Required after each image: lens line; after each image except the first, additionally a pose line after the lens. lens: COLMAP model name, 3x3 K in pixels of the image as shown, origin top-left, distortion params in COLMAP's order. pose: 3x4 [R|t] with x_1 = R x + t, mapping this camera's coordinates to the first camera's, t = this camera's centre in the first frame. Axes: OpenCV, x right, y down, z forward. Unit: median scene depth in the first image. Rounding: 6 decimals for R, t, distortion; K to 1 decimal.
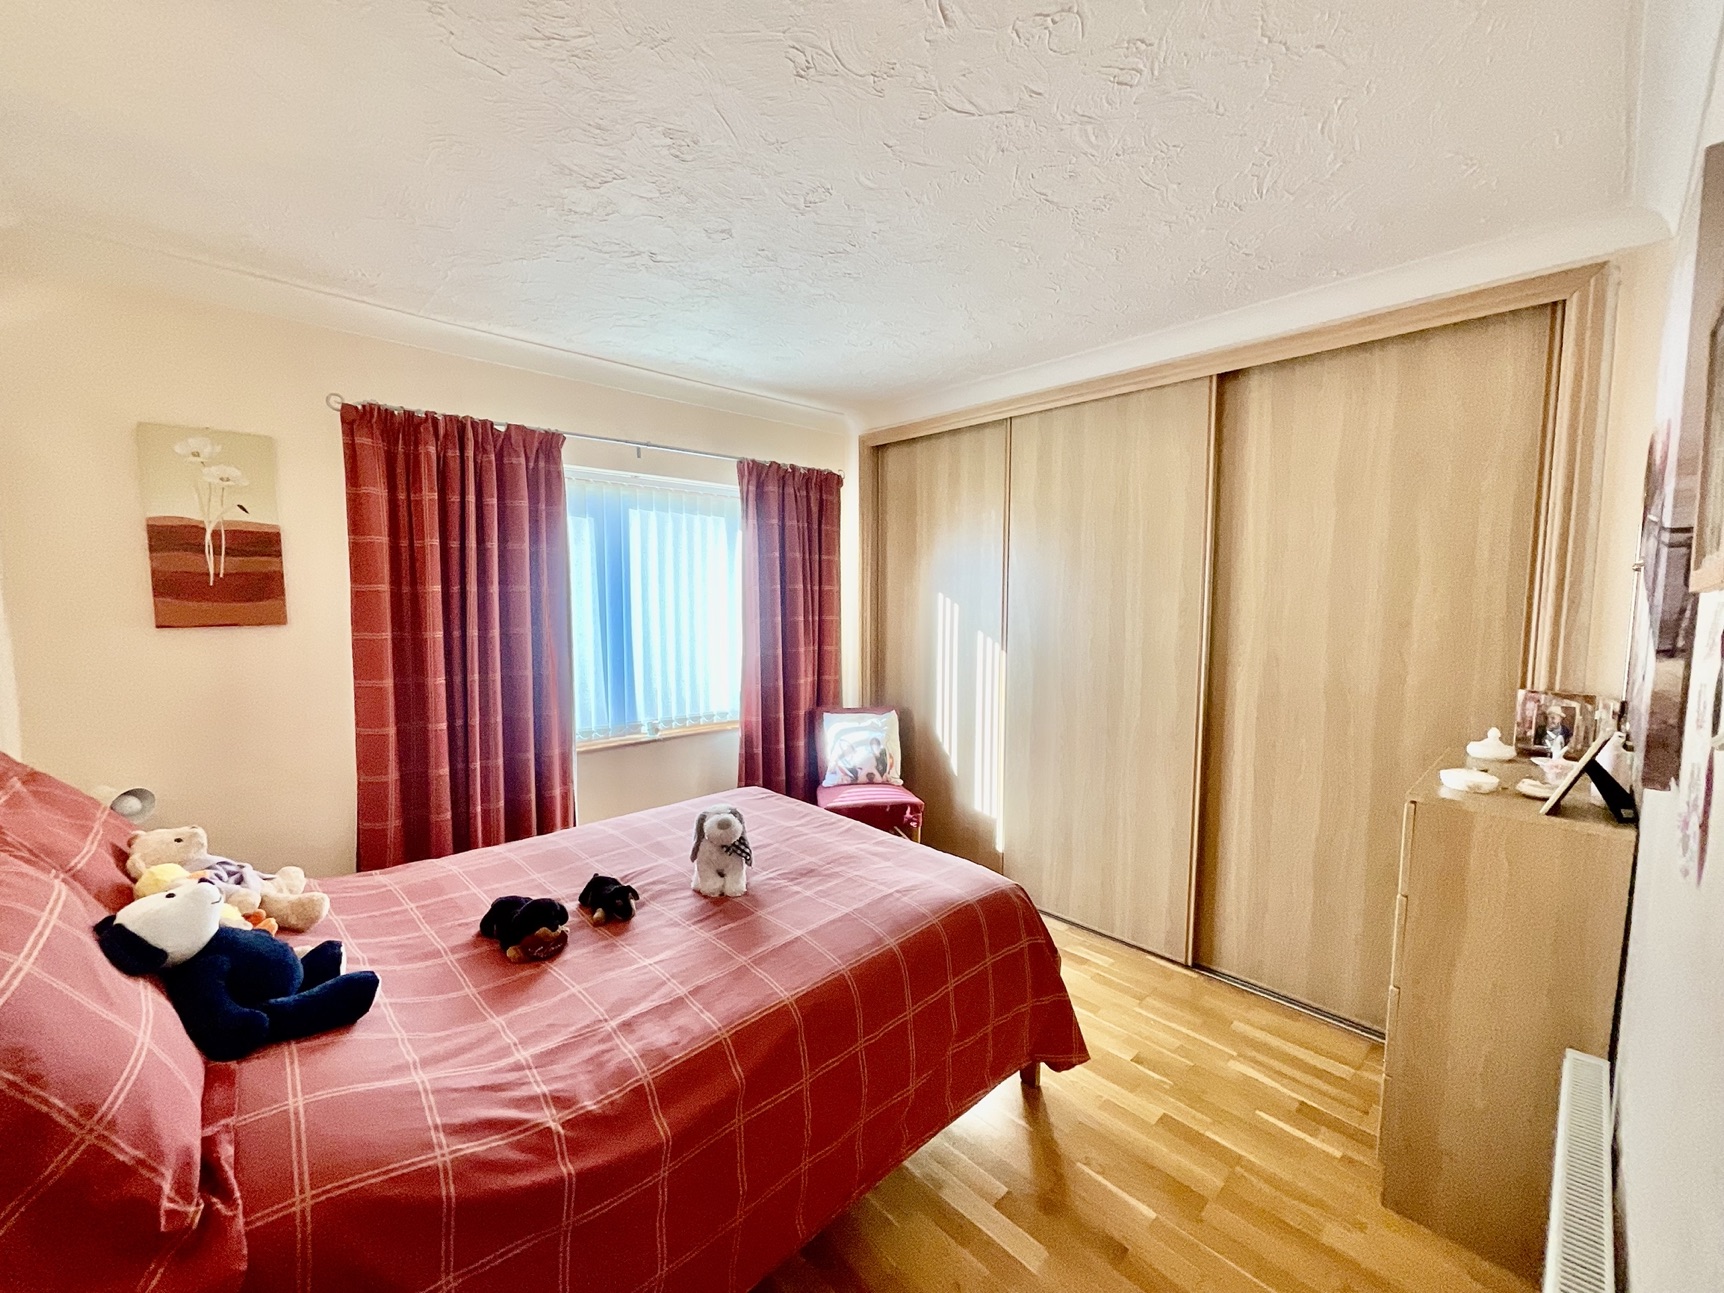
lens RADIAL K [[692.9, 0, 862.0], [0, 692.9, 646.5], [0, 0, 1]] dist [-0.001171, 0.000291]
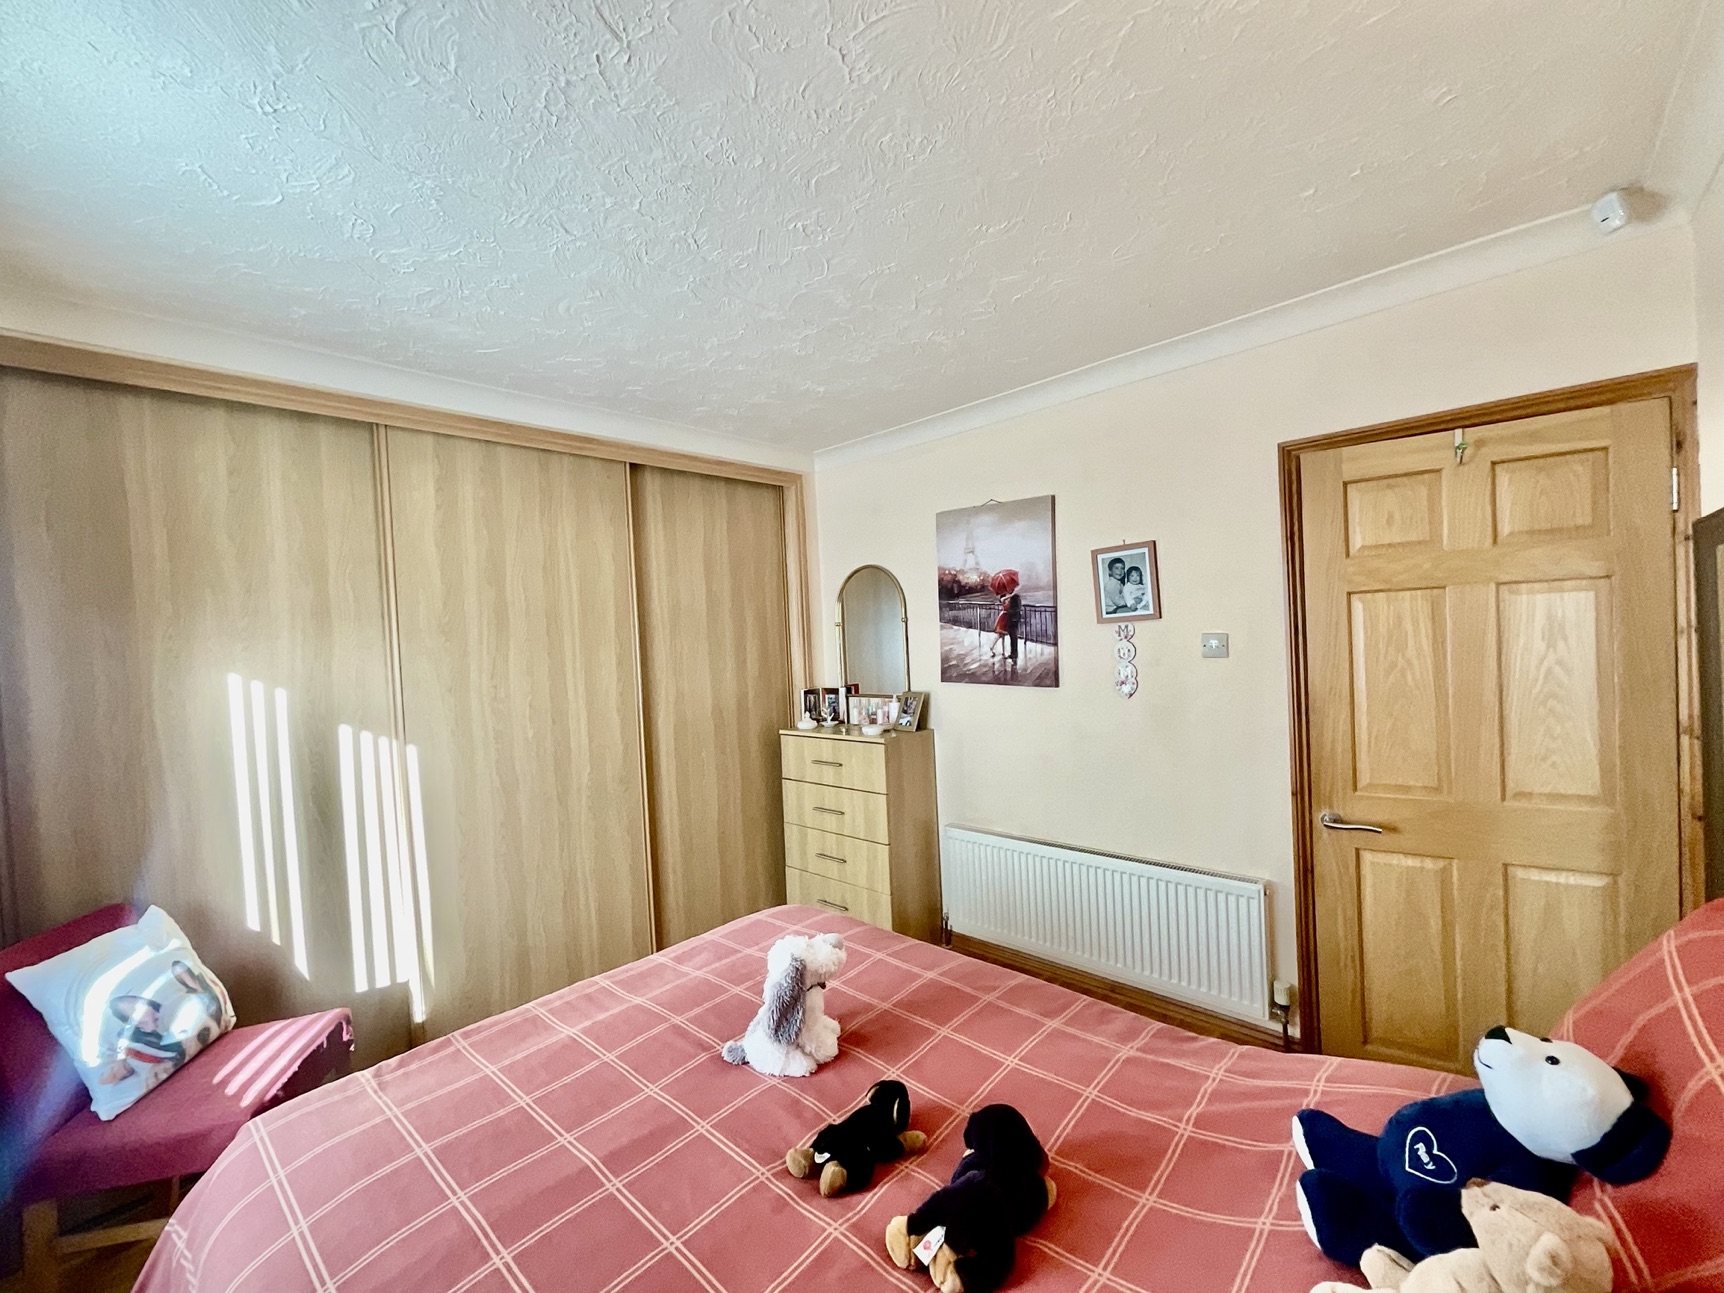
lens RADIAL K [[692.9, 0, 862.0], [0, 692.9, 646.5], [0, 0, 1]] dist [-0.001171, 0.000291]
pose [[-0.058849, -0.012423, 0.998190, -0.712637], [0.127372, 0.991656, 0.019851, -0.055076], [-0.990108, 0.128310, -0.056776, 0.733137]]
